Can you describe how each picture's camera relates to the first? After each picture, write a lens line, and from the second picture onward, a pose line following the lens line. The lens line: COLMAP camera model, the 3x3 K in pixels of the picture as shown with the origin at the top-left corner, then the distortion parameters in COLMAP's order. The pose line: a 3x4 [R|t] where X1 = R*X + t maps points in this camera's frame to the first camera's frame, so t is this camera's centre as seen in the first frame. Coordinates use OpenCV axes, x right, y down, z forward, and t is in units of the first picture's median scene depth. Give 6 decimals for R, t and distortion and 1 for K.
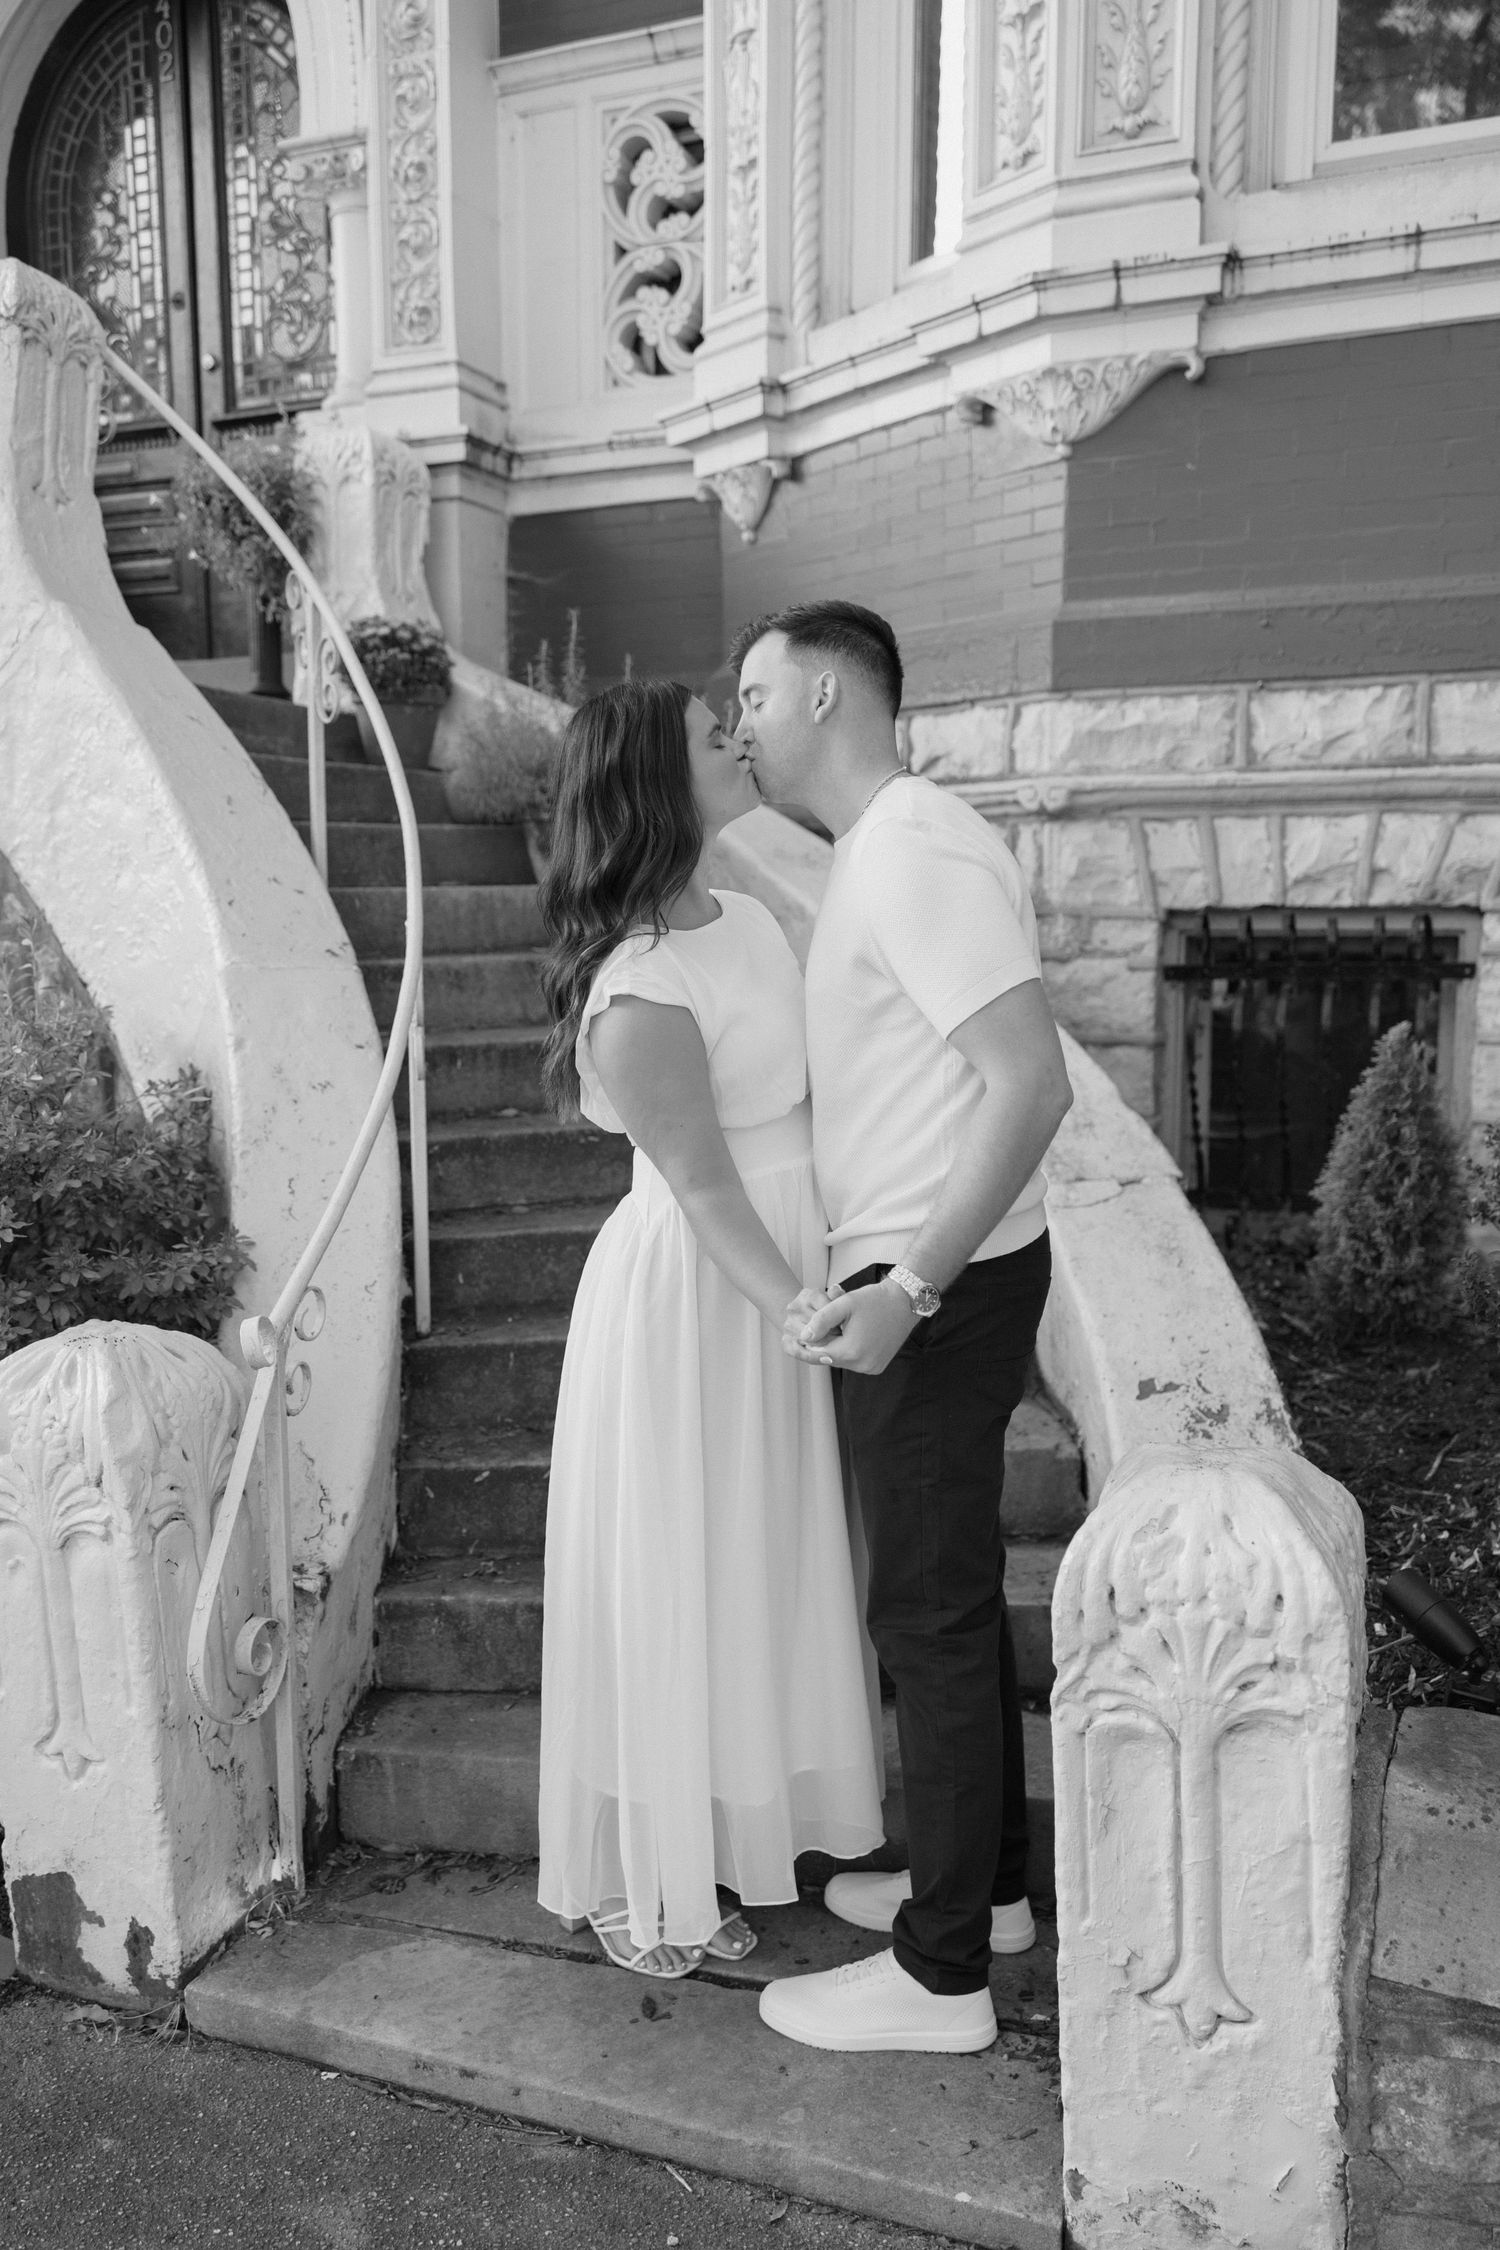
lens RADIAL K [[1788.6, 0, 731.4], [0, 1788.6, 1133.6], [0, 0, 1]] dist [0.004533, -0.000102]
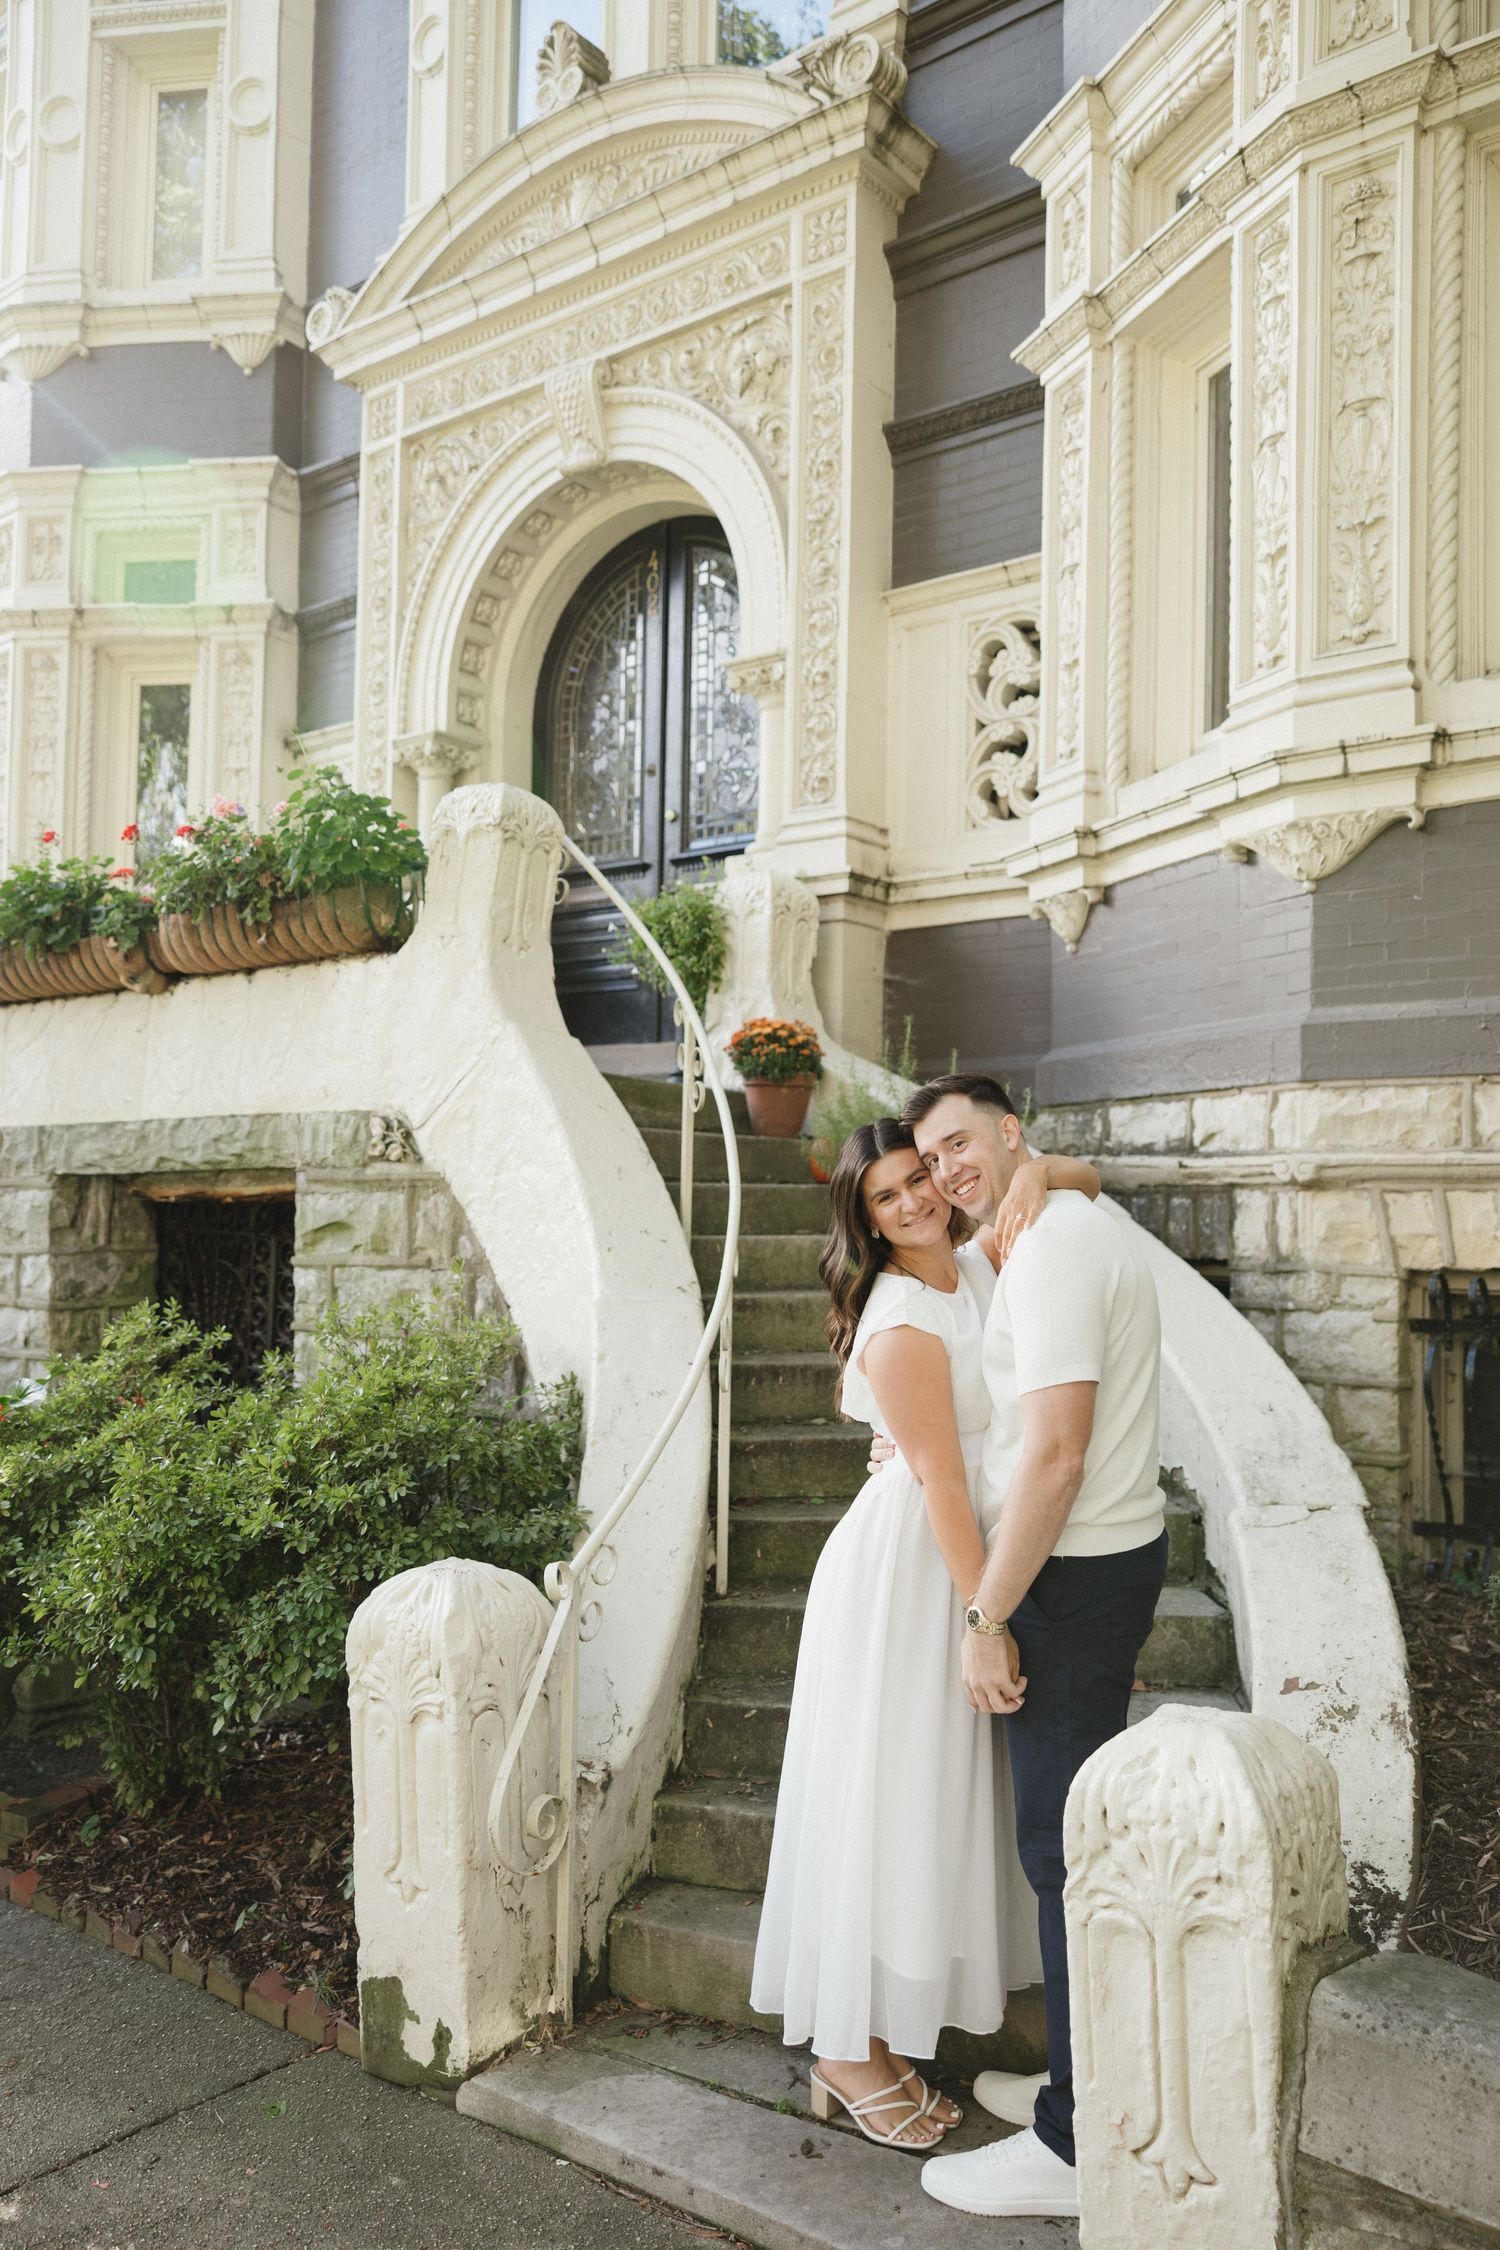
lens RADIAL K [[1684.4, 0, 750.1], [0, 1684.4, 1142.5], [0, 0, 1]] dist [-0.002164, 0.003928]
pose [[0.966595, 0.007220, -0.256208, 0.114385], [-0.052144, 0.984238, -0.168988, -0.002066], [0.250950, 0.176703, 0.951735, -0.138526]]
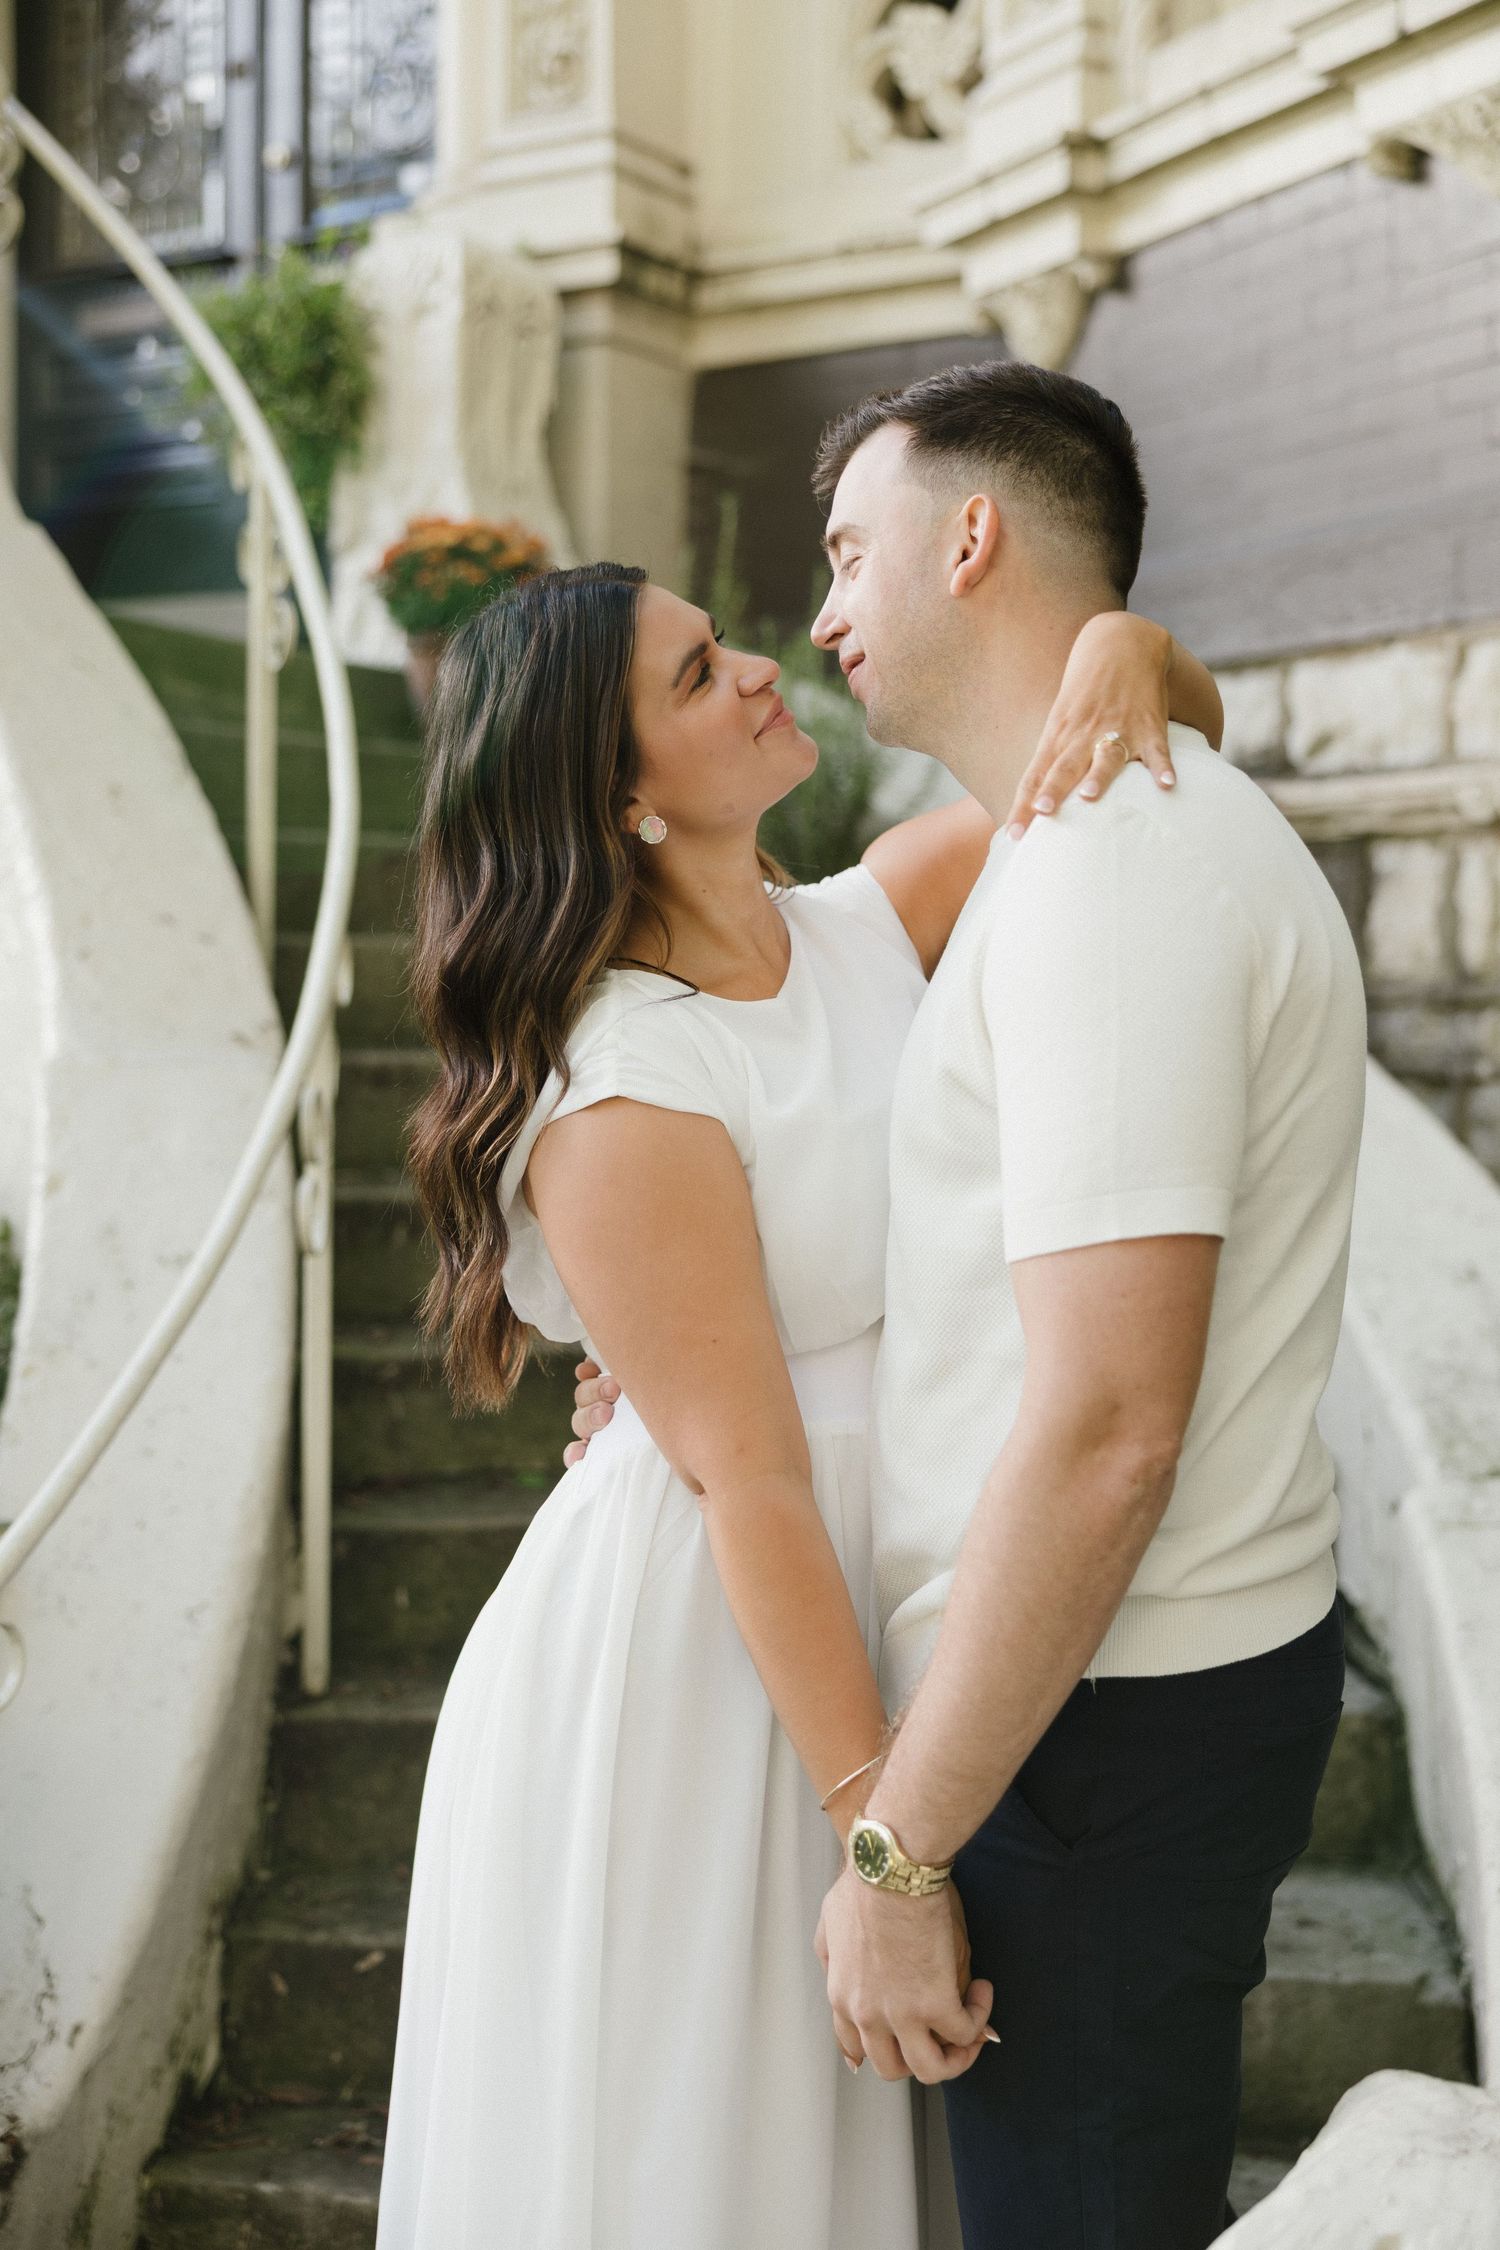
lens RADIAL K [[2704.6, 0, 753.7], [0, 2704.6, 1111.0], [0, 0, 1]] dist [-0.001496, 0.000000]
pose [[0.986863, 0.023539, -0.159837, 0.079432], [-0.036530, 0.996219, -0.078830, -0.009522], [0.157377, 0.083633, 0.983991, 0.111133]]
